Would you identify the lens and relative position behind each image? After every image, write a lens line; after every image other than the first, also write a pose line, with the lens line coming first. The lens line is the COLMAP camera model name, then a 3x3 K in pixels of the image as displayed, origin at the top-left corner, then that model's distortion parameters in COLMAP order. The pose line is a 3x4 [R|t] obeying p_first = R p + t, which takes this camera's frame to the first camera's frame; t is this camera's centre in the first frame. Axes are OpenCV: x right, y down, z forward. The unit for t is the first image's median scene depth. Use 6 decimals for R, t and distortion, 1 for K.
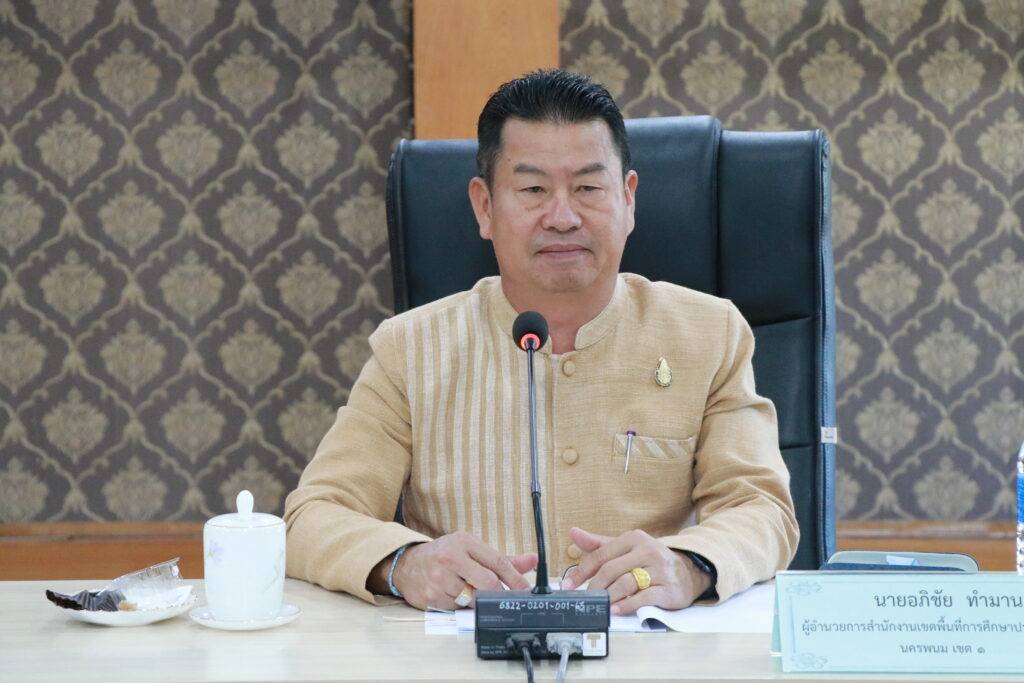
lens RADIAL K [[3516.8, 0, 512.0], [0, 3516.8, 341.9], [0, 0, 1]] dist [0.786239, 0.000000]
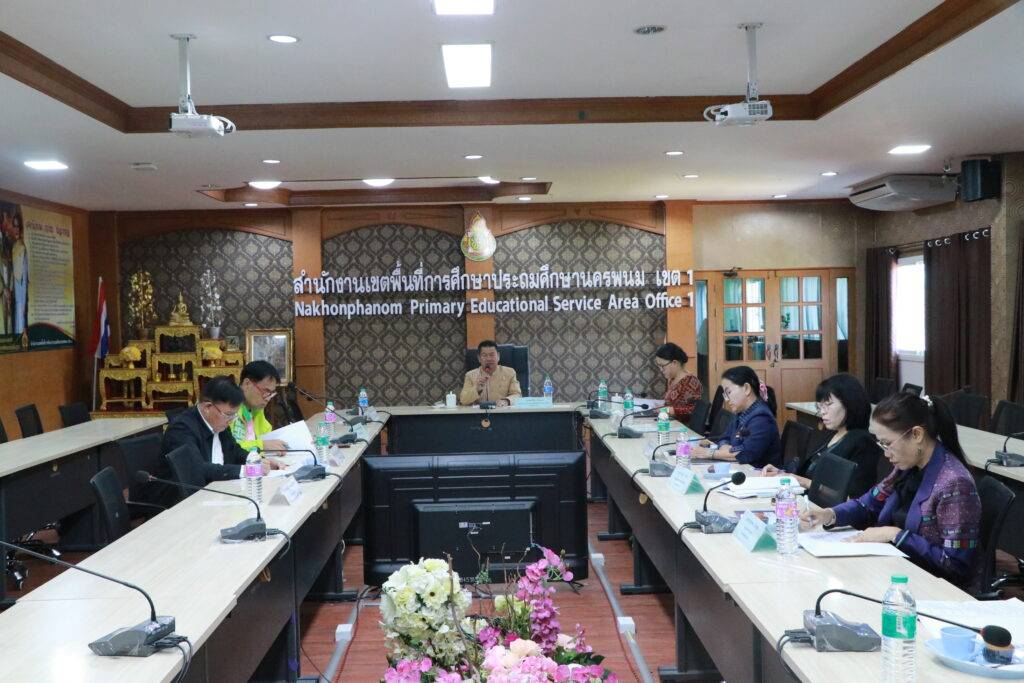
lens RADIAL K [[1140.4, 0, 511.9], [0, 1140.4, 342.5], [0, 0, 1]] dist [-0.000471, 0.000000]
pose [[0.999676, -0.017790, 0.018218, 0.008428], [0.018957, 0.997639, -0.066007, 0.045628], [-0.017001, 0.066331, 0.997653, -0.696352]]
